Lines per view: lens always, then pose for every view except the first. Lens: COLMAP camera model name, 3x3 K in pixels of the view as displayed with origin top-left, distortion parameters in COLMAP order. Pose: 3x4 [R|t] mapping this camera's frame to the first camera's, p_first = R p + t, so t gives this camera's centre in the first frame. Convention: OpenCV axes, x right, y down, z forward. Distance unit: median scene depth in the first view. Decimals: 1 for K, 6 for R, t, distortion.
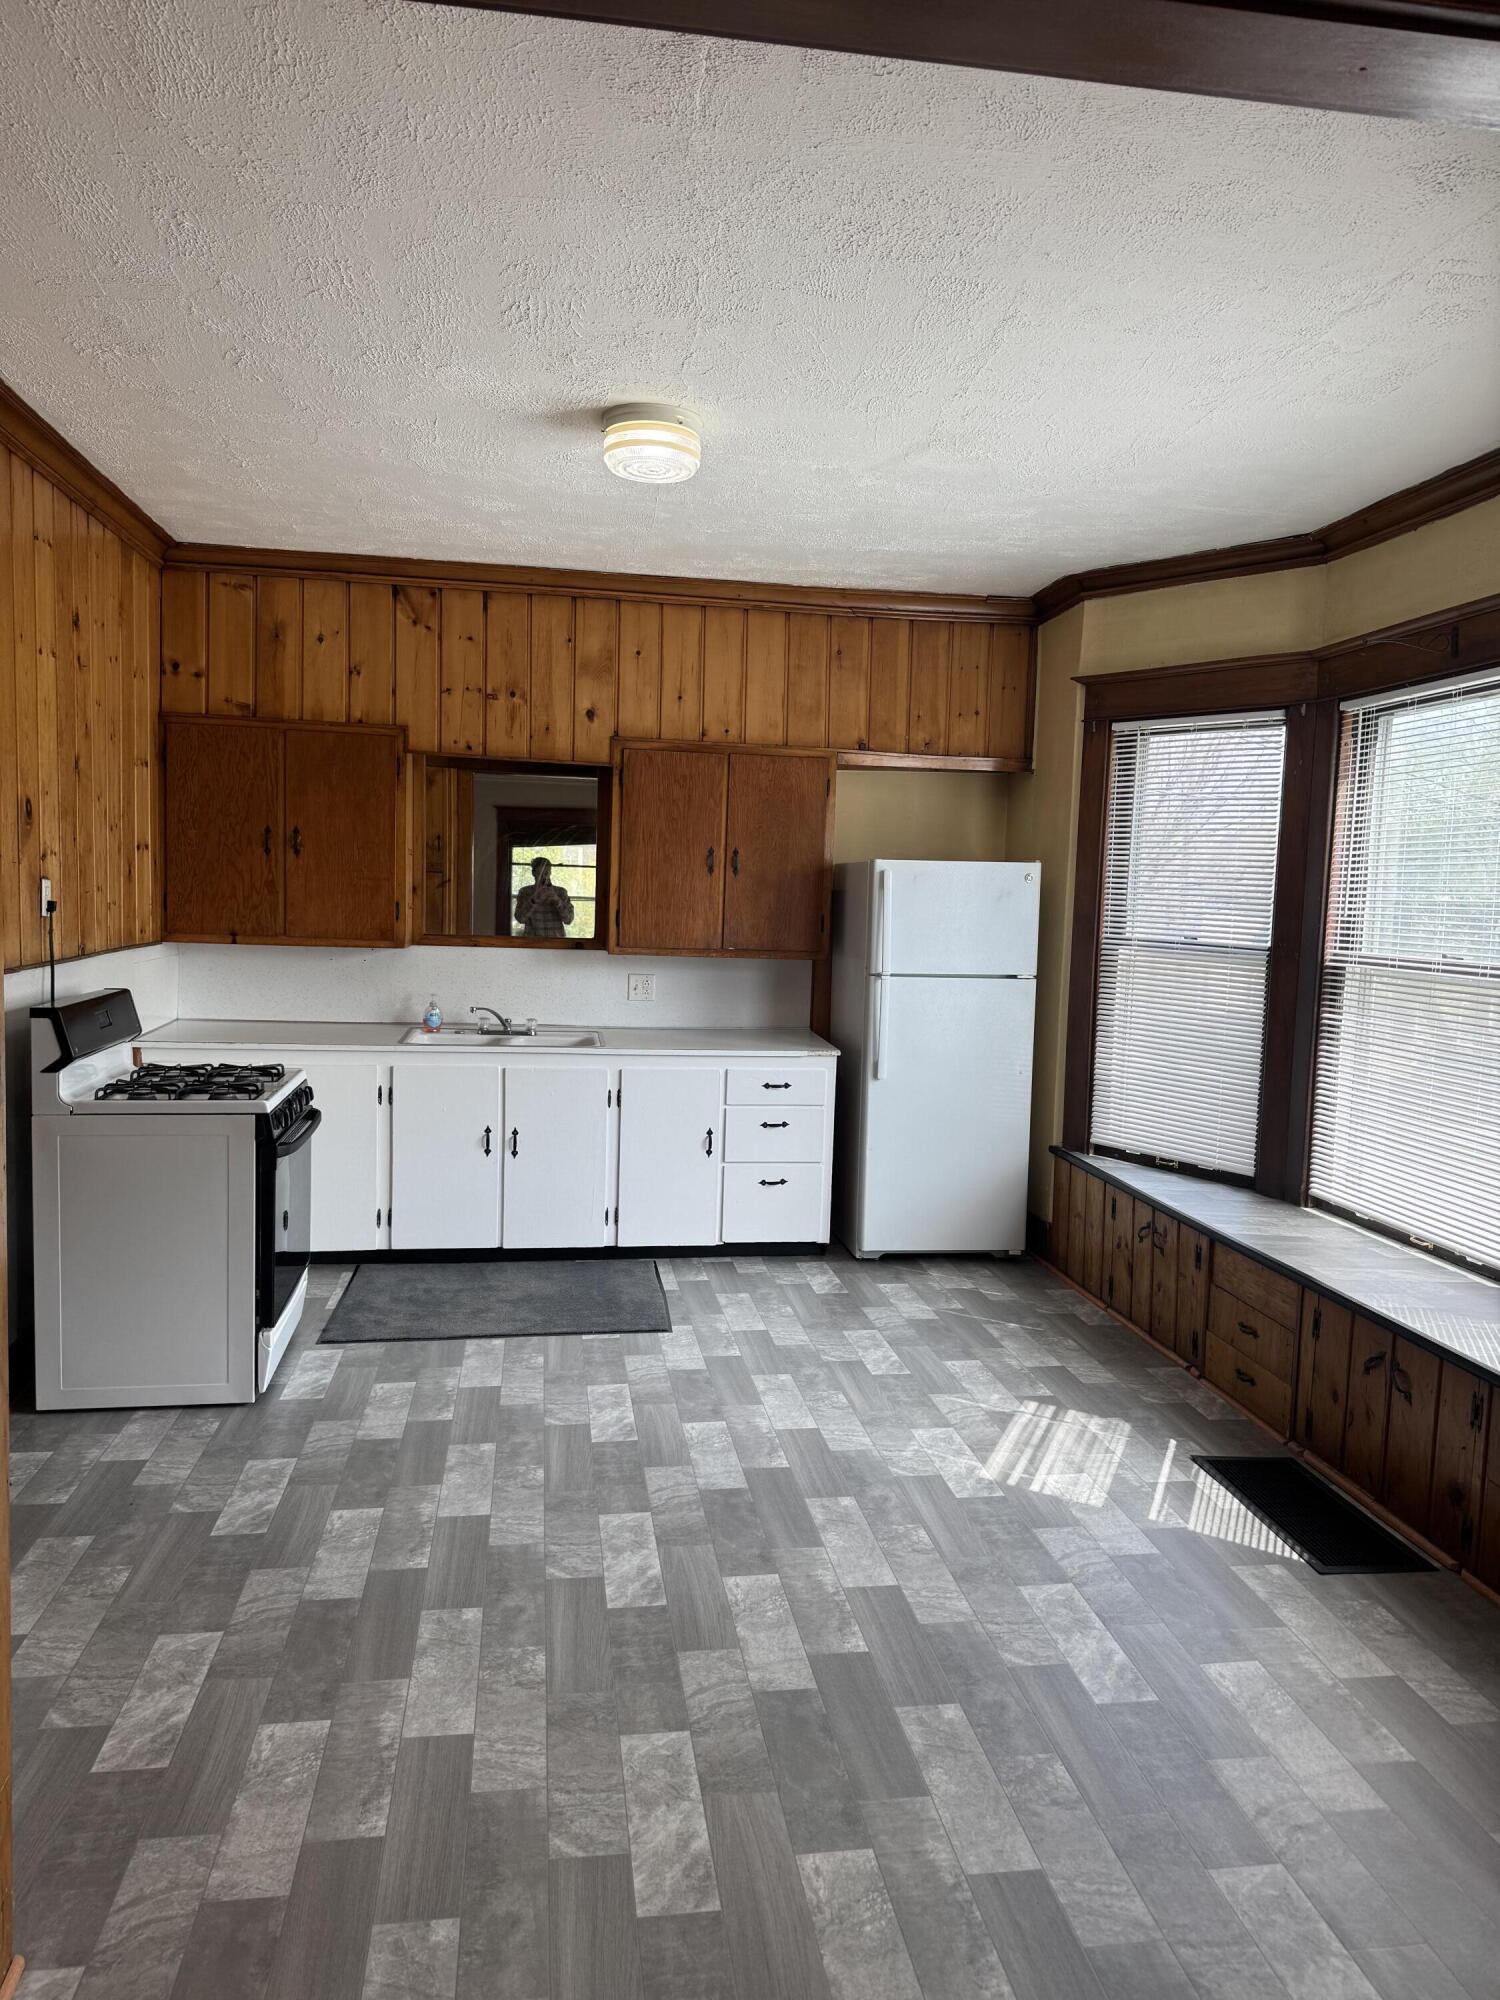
lens RADIAL K [[1392.4, 0, 746.4], [0, 1392.4, 1003.6], [0, 0, 1]] dist [0.083332, -0.110329]
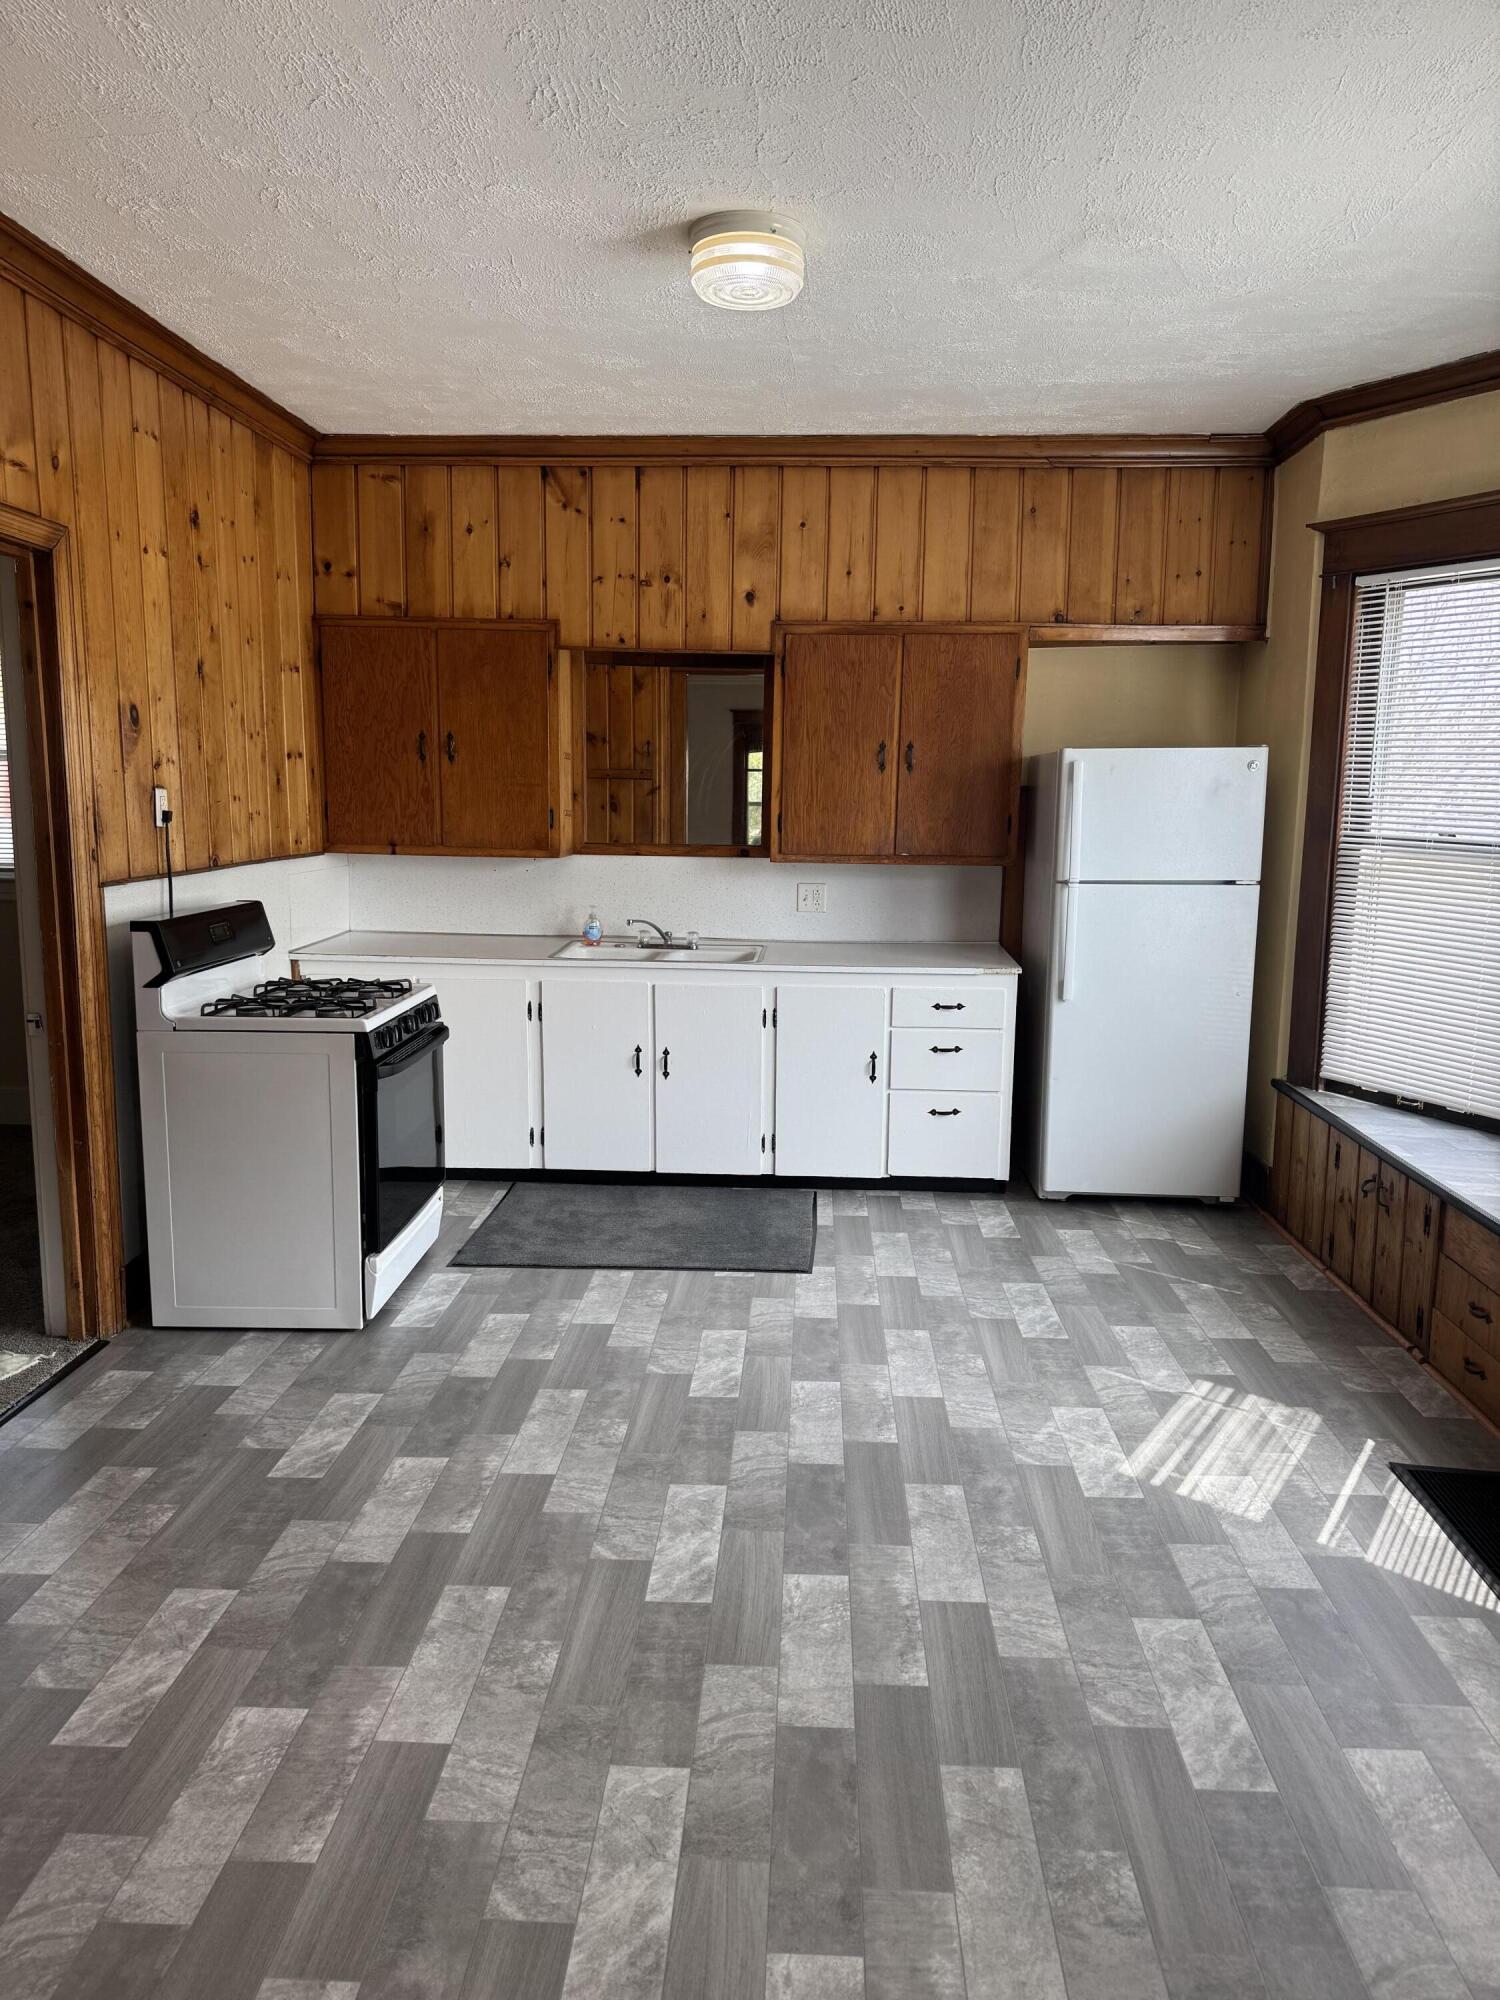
lens RADIAL K [[1393.0, 0, 743.8], [0, 1393.0, 1007.4], [0, 0, 1]] dist [0.064372, -0.078476]
pose [[0.980255, 0.012304, -0.197356, 0.087501], [0.001318, 0.997633, 0.068746, -0.003404], [0.197734, -0.067648, 0.977919, 0.112090]]
